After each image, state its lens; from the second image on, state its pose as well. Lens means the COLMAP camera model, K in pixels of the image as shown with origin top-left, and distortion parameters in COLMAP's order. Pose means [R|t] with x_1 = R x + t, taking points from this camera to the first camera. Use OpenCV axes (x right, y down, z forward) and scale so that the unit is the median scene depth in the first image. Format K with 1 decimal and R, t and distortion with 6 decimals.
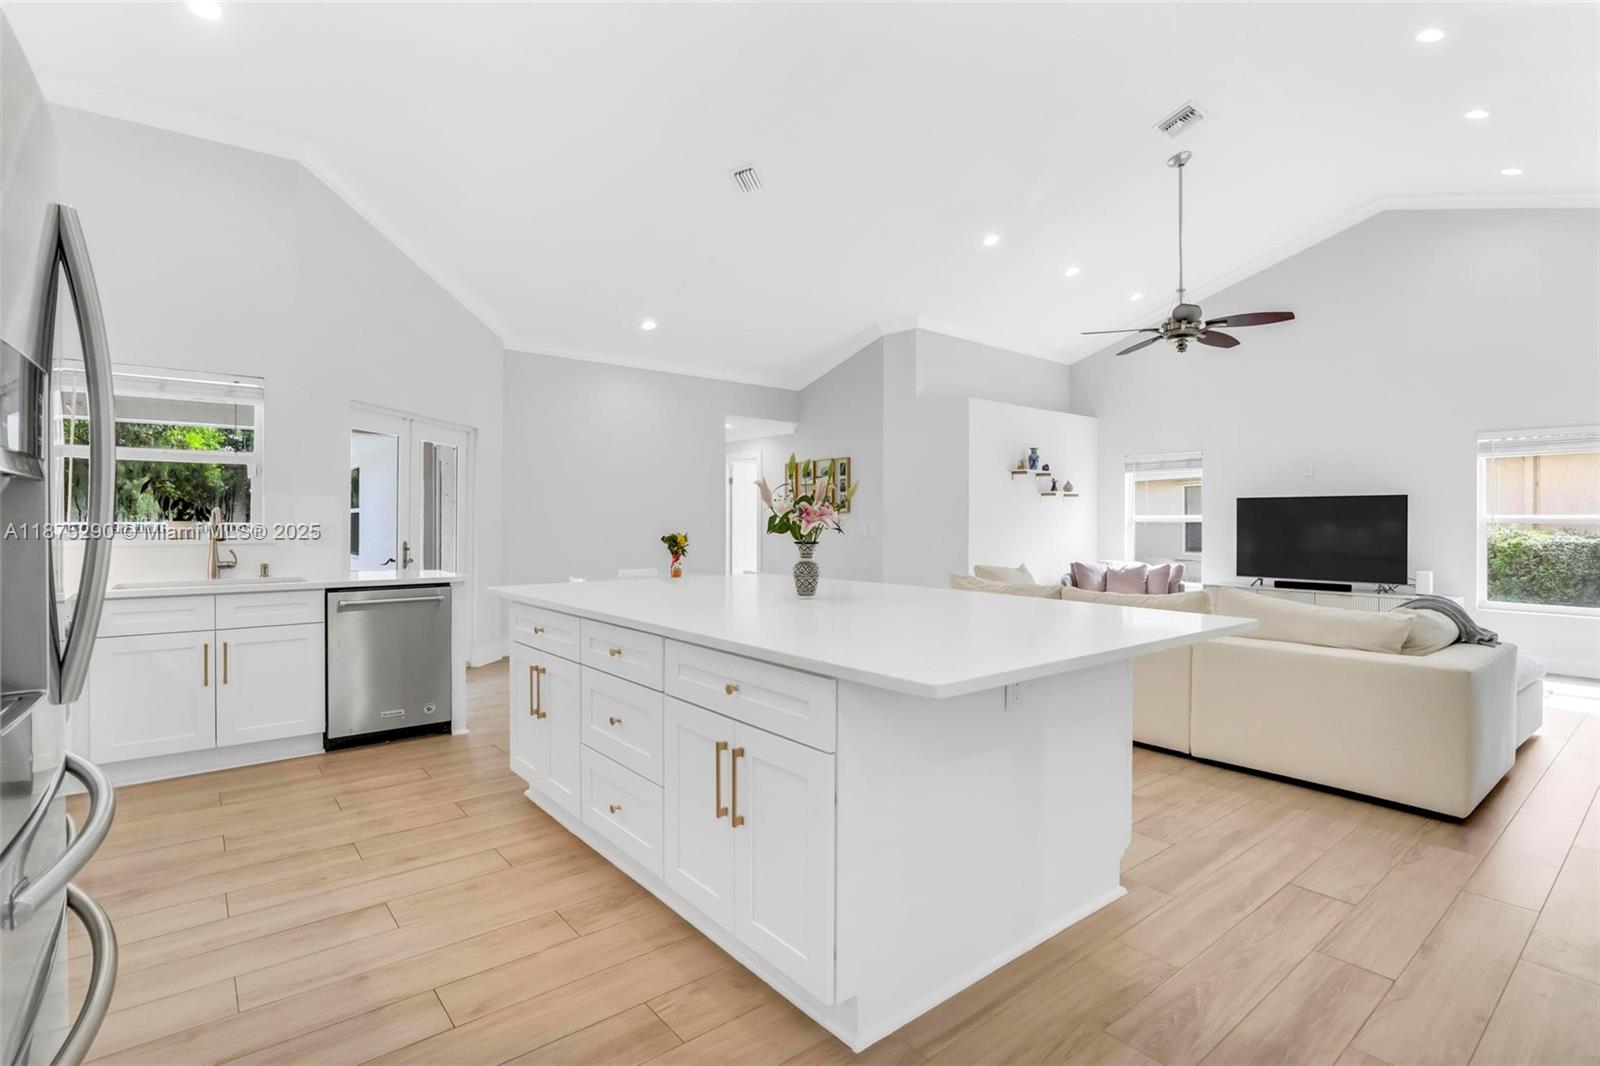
lens RADIAL K [[757.9, 0, 802.7], [0, 757.9, 525.3], [0, 0, 1]] dist [-0.019485, 0.003628]
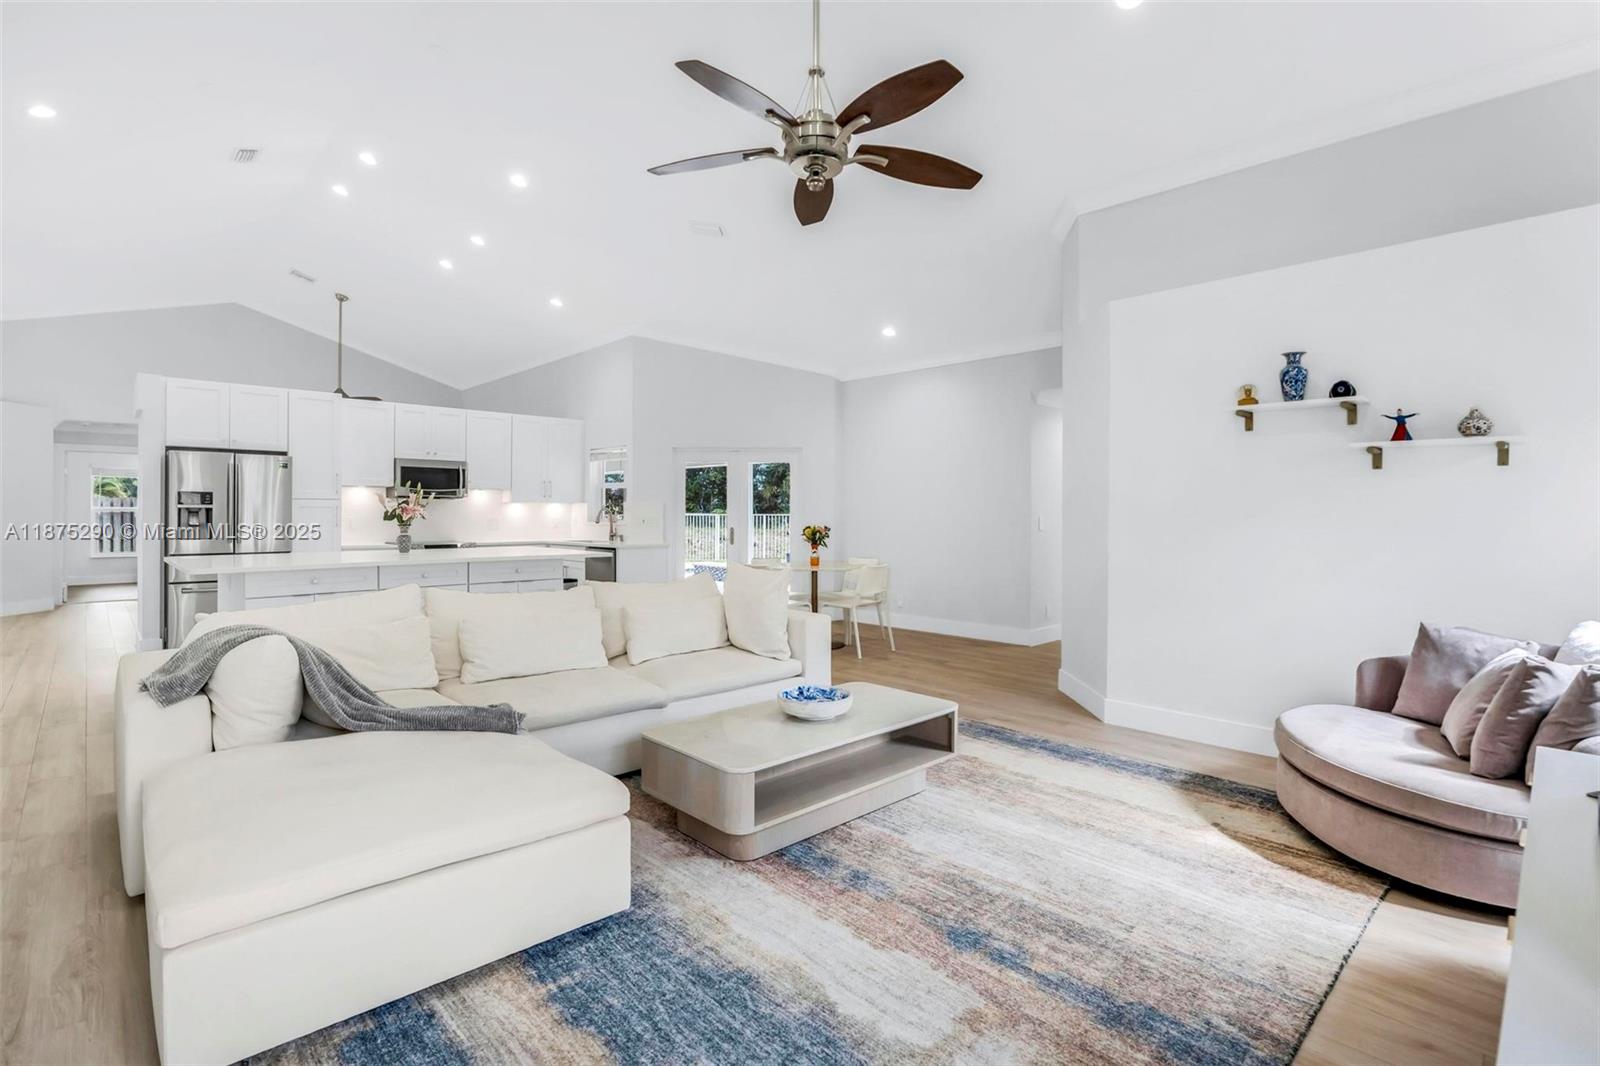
lens RADIAL K [[757.9, 0, 804.9], [0, 757.9, 525.8], [0, 0, 1]] dist [-0.019485, 0.003628]
pose [[0.088546, 0.014406, -0.995968, 0.848041], [-0.007543, 0.999876, 0.013792, -0.003905], [0.996044, 0.006291, 0.088644, 0.784645]]
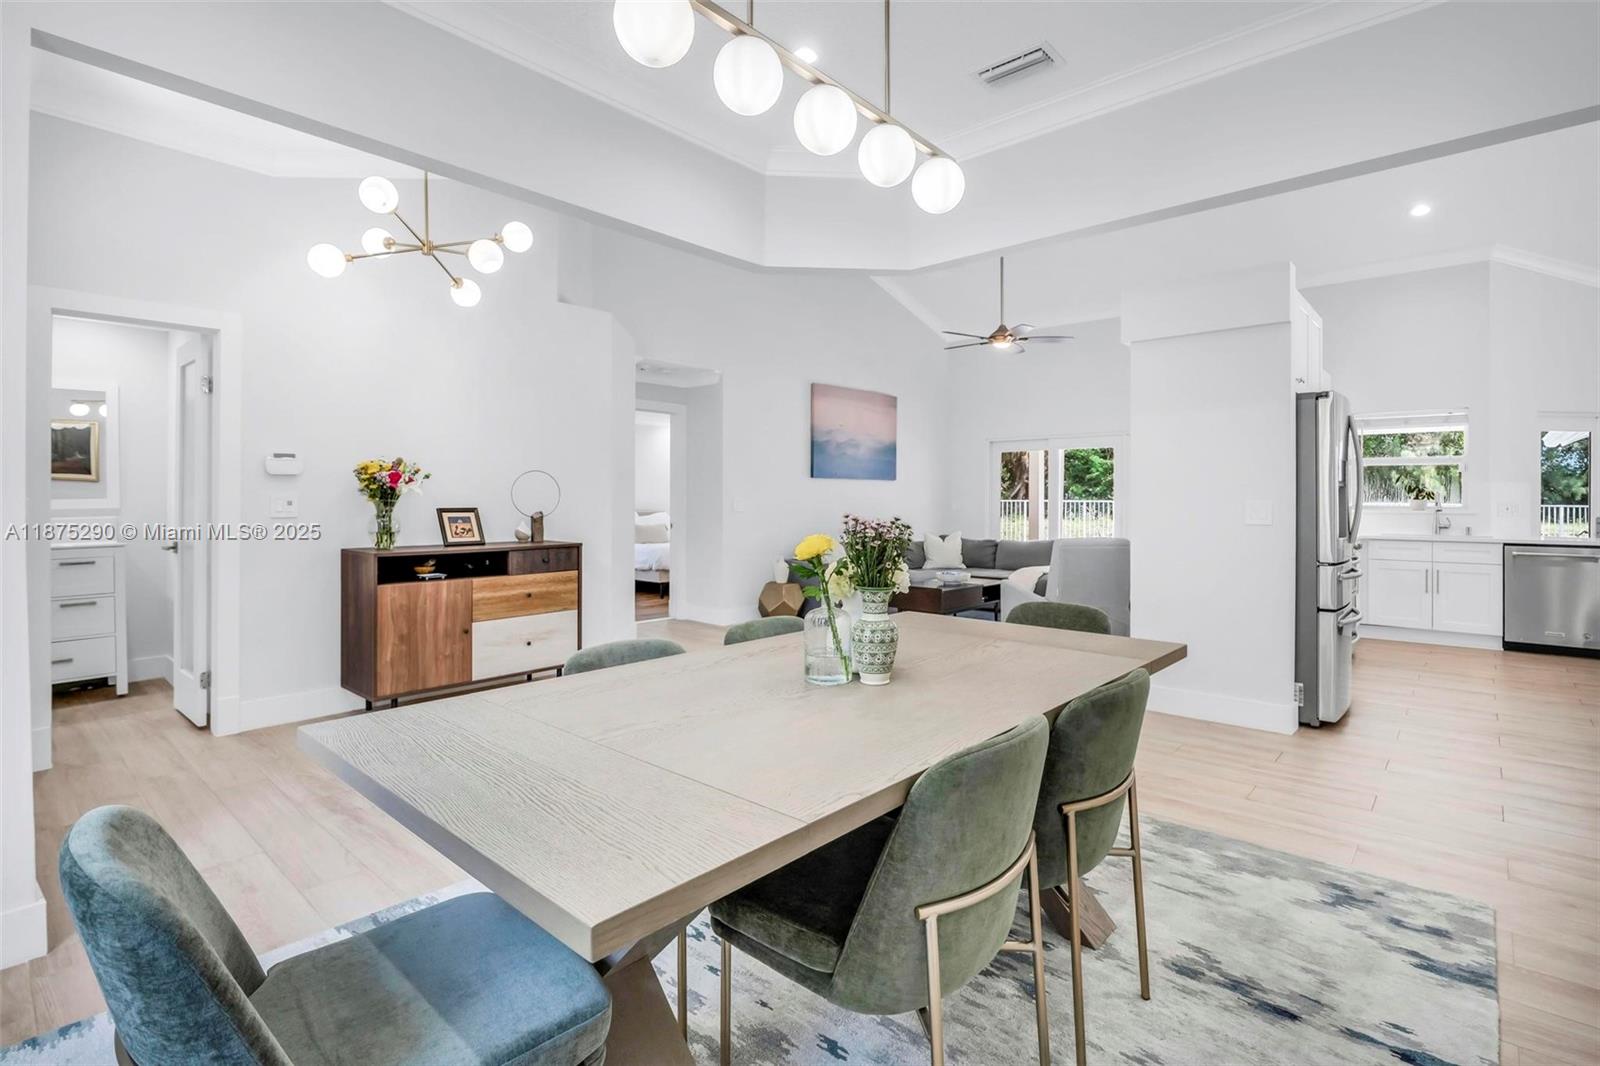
lens RADIAL K [[757.9, 0, 805.9], [0, 757.9, 513.7], [0, 0, 1]] dist [-0.019485, 0.003628]
pose [[0.162544, 0.016574, -0.986562, 0.357582], [-0.008718, 0.999844, 0.015361, 0.007004], [0.986663, 0.006104, 0.162663, -0.362349]]
